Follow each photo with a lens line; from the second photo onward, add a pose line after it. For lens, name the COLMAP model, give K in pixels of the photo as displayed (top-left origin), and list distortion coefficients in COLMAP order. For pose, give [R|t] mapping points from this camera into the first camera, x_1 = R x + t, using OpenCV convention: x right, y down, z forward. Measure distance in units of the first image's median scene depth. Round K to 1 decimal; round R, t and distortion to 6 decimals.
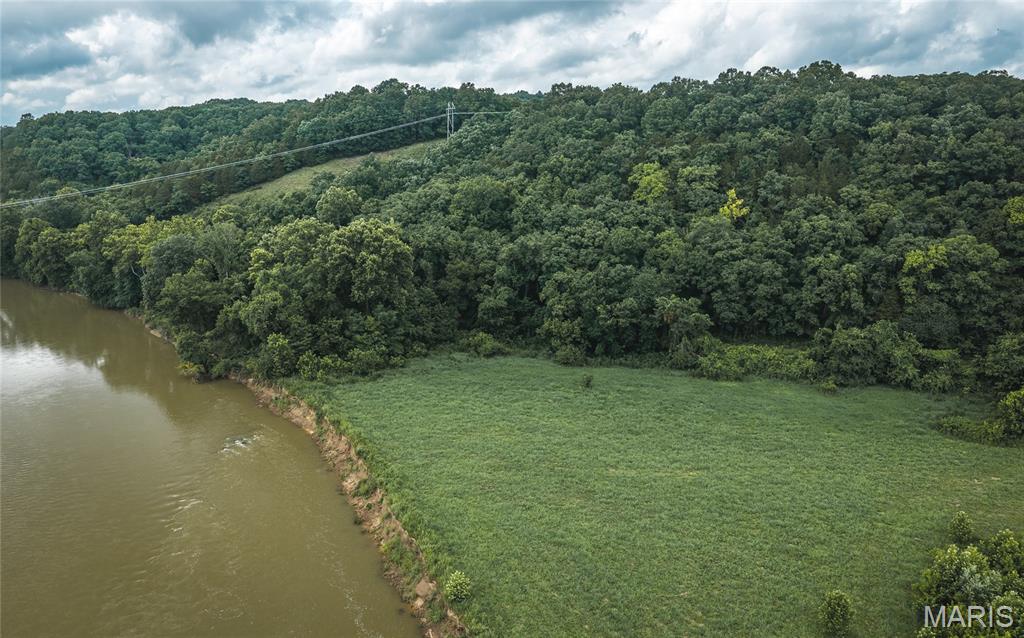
lens RADIAL K [[851.3, 0, 514.2], [0, 851.3, 340.7], [0, 0, 1]] dist [0.011622, -0.012105]
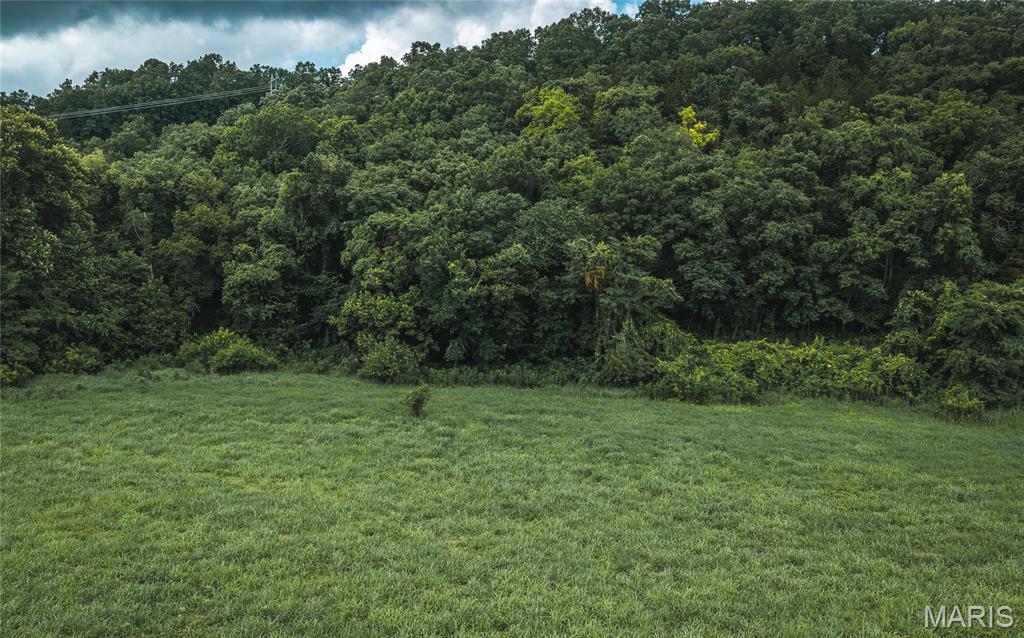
lens RADIAL K [[851.3, 0, 514.2], [0, 851.3, 340.7], [0, 0, 1]] dist [0.011622, -0.012105]
pose [[0.992852, 0.006066, 0.119202, 0.075884], [0.008391, 0.992689, -0.120407, 0.062507], [-0.119061, 0.120546, 0.985542, 0.514044]]
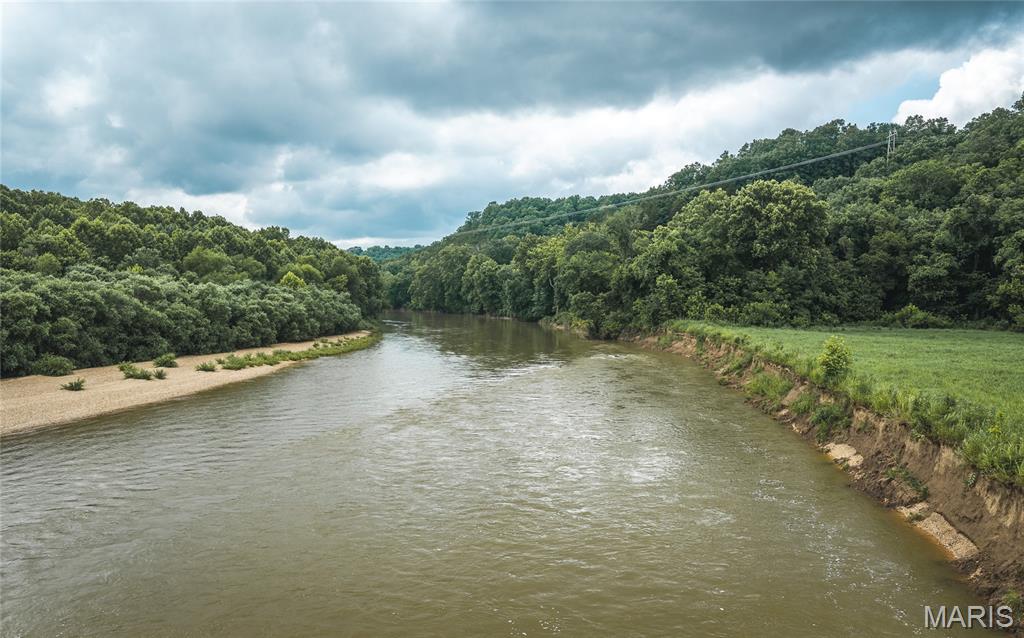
lens RADIAL K [[851.3, 0, 514.2], [0, 851.3, 340.7], [0, 0, 1]] dist [0.011622, -0.012105]
pose [[0.880350, 0.036957, -0.472882, 0.015941], [-0.111712, 0.985070, -0.130985, 0.186026], [0.460981, 0.168140, 0.871335, 0.113549]]
